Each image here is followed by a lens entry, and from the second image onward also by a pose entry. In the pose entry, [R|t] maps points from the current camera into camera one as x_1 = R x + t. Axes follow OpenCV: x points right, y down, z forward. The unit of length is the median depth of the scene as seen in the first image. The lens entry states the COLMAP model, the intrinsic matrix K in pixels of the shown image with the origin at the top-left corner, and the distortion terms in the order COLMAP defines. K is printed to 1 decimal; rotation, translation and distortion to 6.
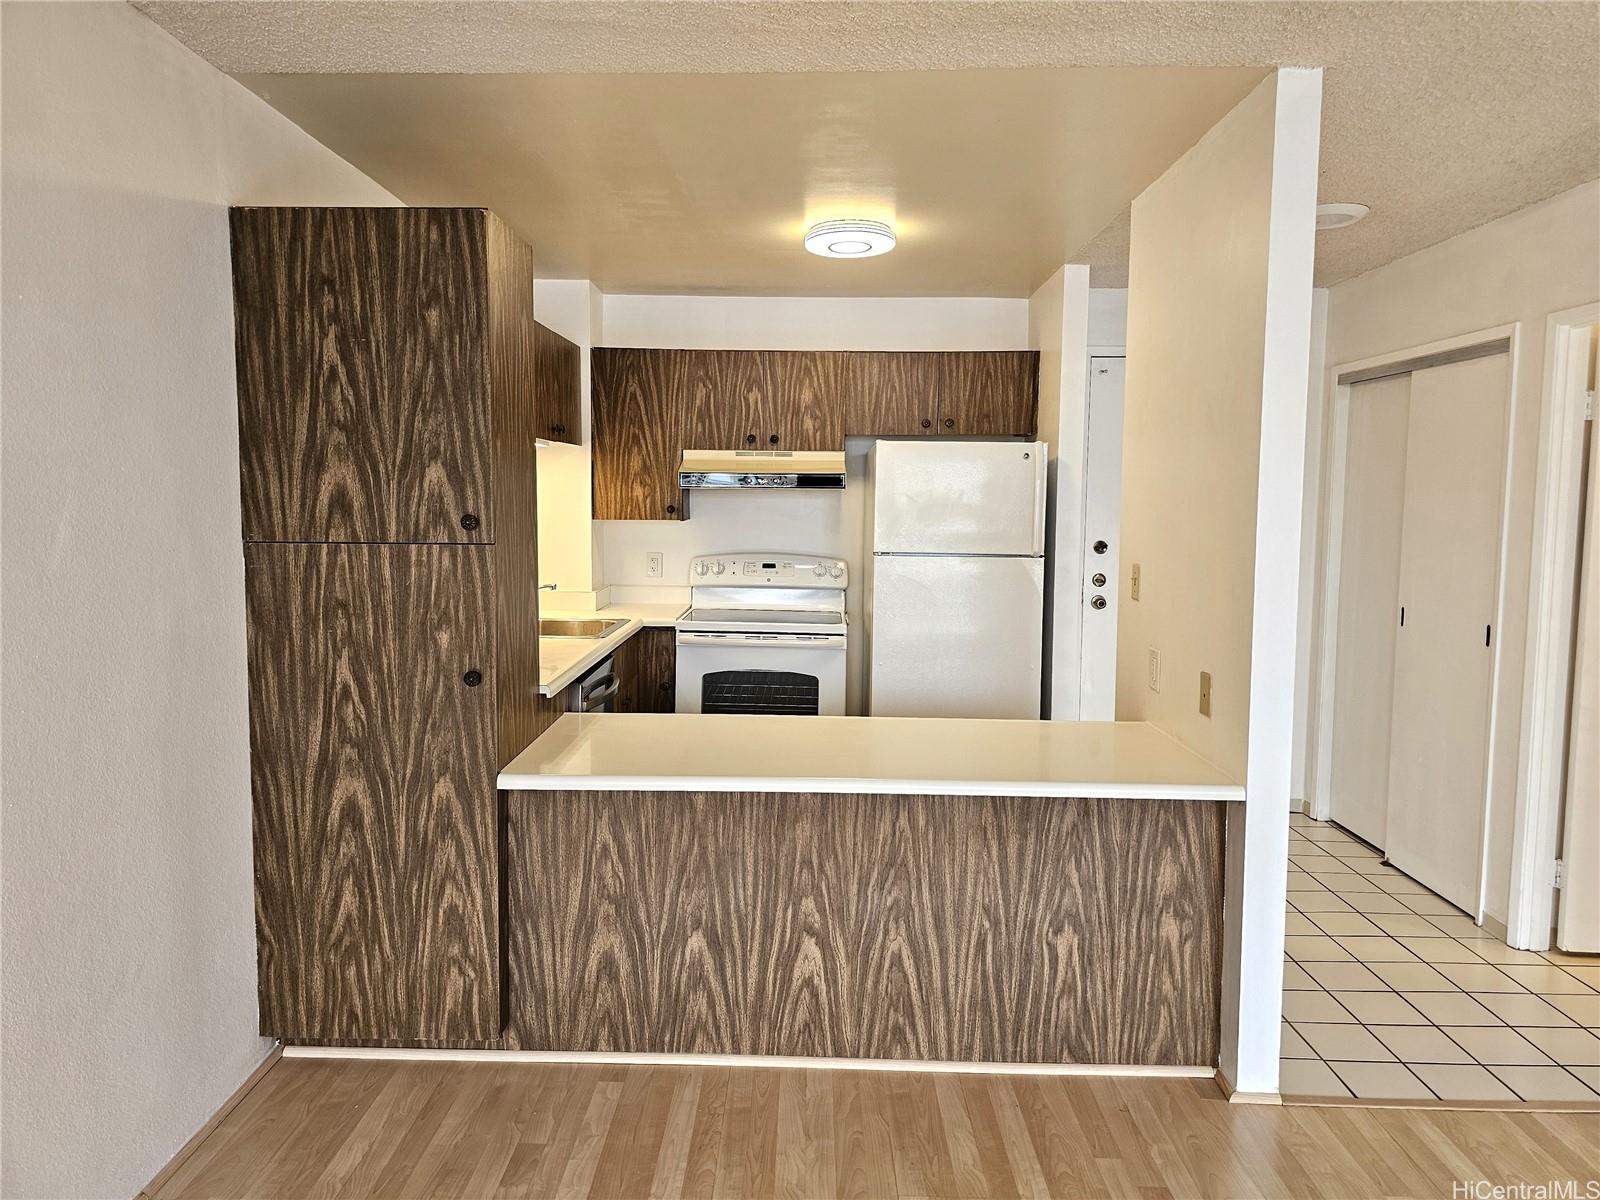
lens RADIAL K [[1087.9, 0, 801.2], [0, 1087.9, 586.3], [0, 0, 1]] dist [0.055987, -0.046199]
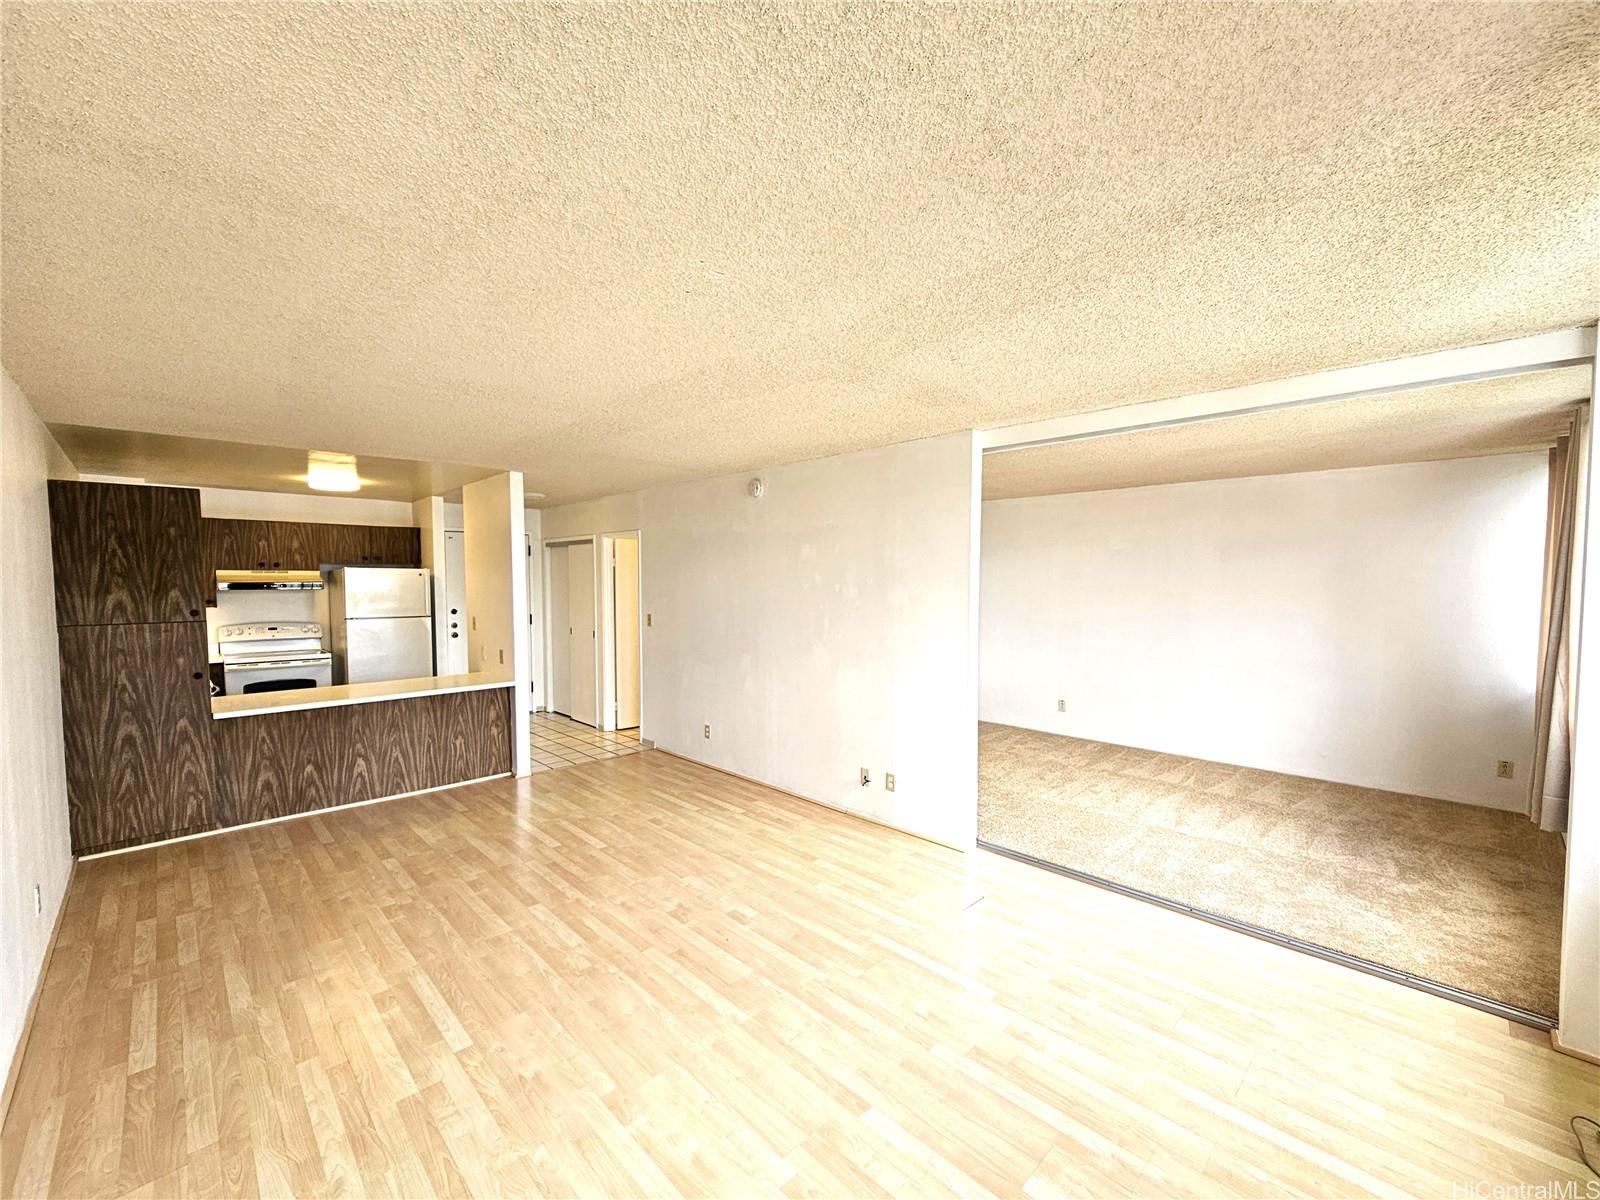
lens RADIAL K [[669.1, 0, 789.2], [0, 669.1, 608.7], [0, 0, 1]] dist [-0.000796, 0.001026]
pose [[0.725247, -0.043267, 0.687128, -0.350919], [0.067281, 0.997700, -0.008190, 0.033766], [-0.685193, 0.052170, 0.726490, -0.984342]]
